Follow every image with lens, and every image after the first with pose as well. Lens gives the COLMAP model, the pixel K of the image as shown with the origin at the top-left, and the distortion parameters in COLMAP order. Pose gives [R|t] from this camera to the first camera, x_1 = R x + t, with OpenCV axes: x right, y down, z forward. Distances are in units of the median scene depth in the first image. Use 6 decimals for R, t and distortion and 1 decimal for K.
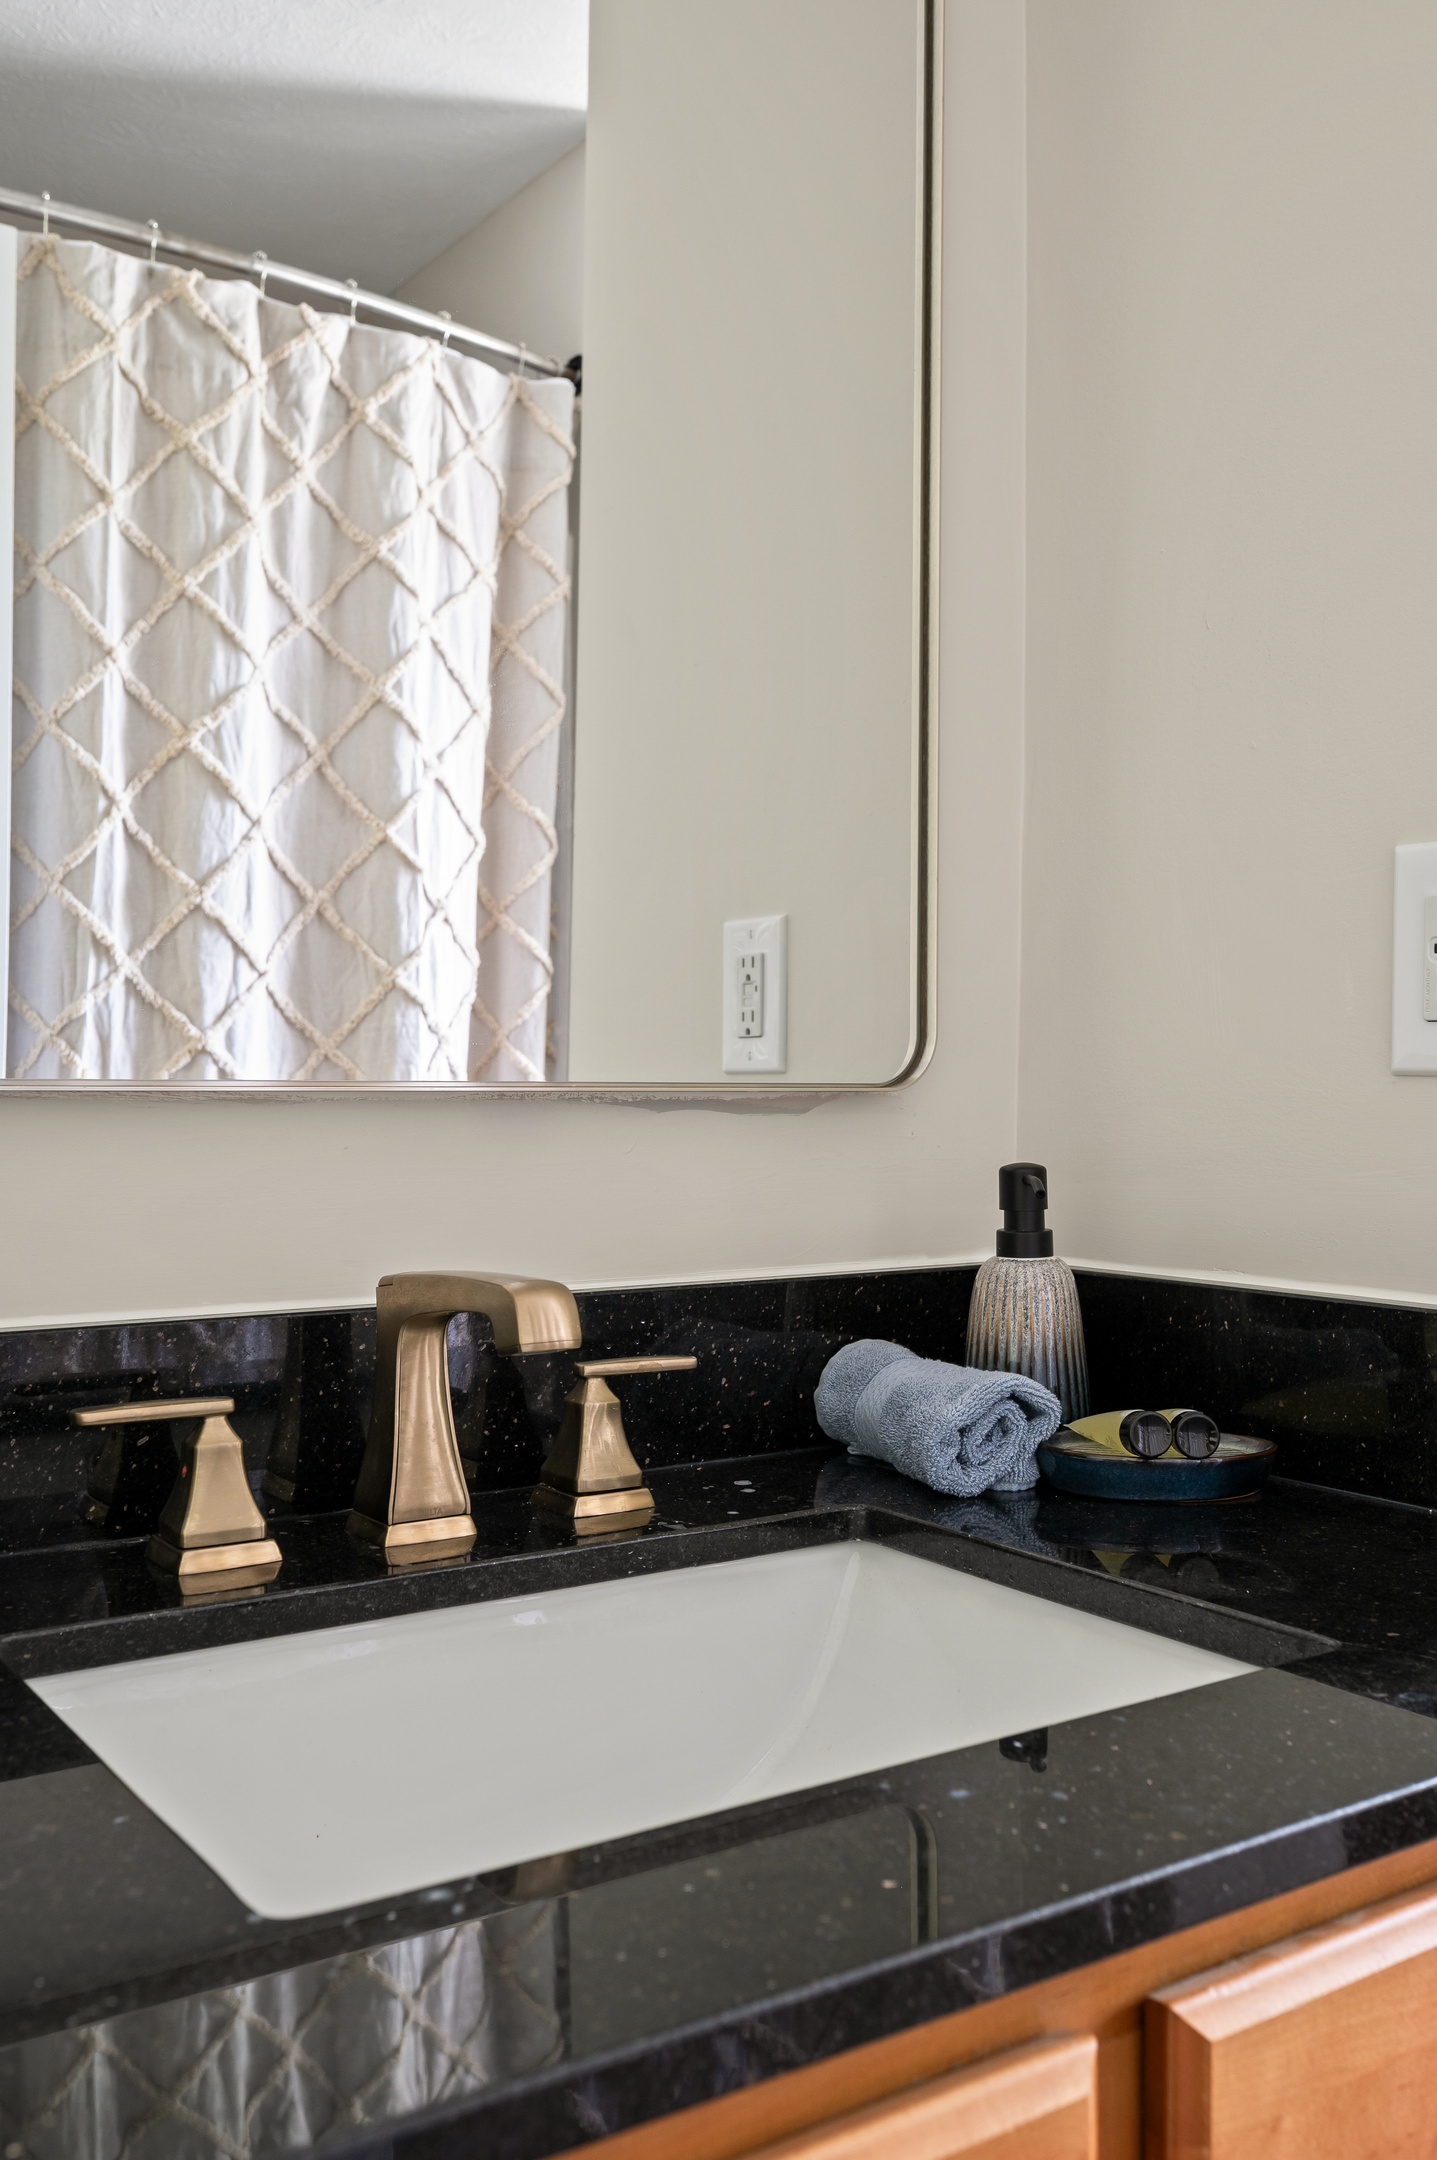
lens RADIAL K [[1906.0, 0, 718.9], [0, 1906.0, 1085.4], [0, 0, 1]] dist [-0.006385, -0.017227]
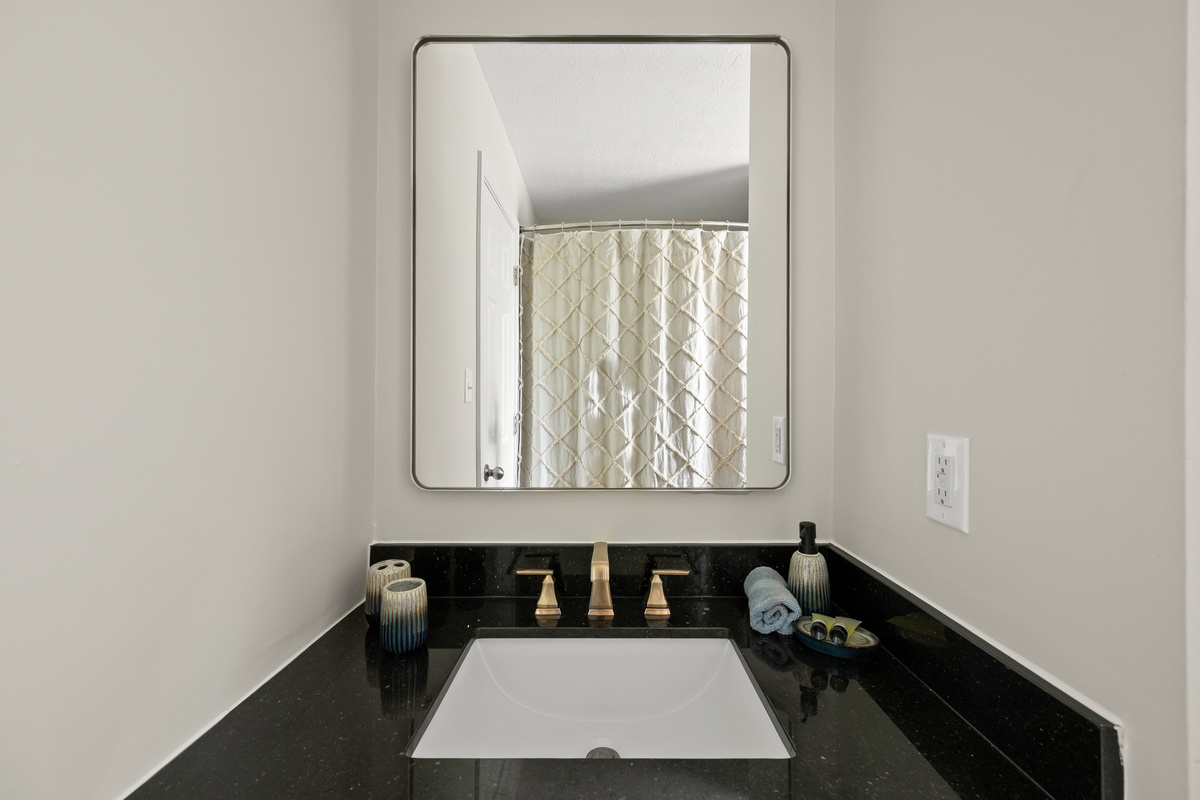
lens RADIAL K [[483.7, 0, 602.3], [0, 483.7, 395.3], [0, 0, 1]] dist [0.012825, 0.000048]
pose [[0.832970, -0.005341, -0.553292, 0.141441], [-0.000879, 0.999939, -0.010976, -0.069322], [0.553317, 0.009629, 0.832915, 0.065906]]
